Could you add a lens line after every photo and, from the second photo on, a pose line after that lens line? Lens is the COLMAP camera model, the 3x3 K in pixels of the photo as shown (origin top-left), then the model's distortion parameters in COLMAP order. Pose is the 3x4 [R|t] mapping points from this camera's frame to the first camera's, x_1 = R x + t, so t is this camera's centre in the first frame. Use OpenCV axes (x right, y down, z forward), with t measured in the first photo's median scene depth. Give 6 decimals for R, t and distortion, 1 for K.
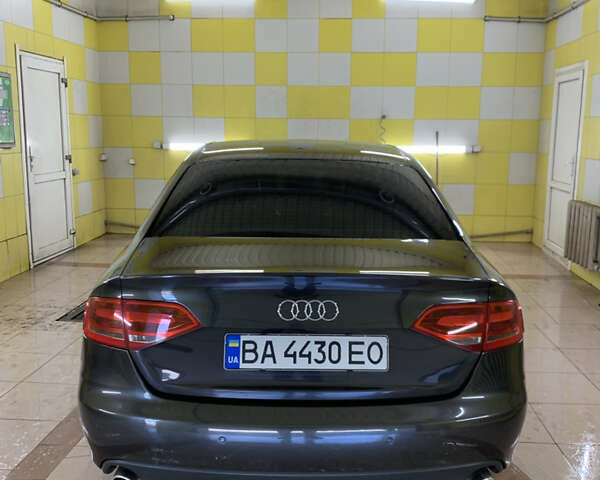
lens RADIAL K [[603.2, 0, 300.0], [0, 603.2, 240.0], [0, 0, 1]] dist [0.130849, -0.264476]
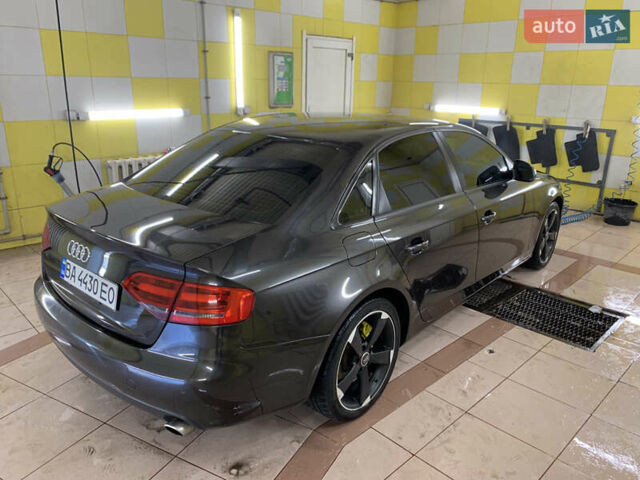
lens RADIAL K [[492.1, 0, 320.5], [0, 492.1, 225.3], [0, 0, 1]] dist [0.034662, -0.001305]
pose [[0.749461, 0.195321, -0.632581, 0.315756], [-0.131270, 0.980360, 0.147181, -0.050068], [0.648904, -0.027267, 0.760381, 0.141939]]
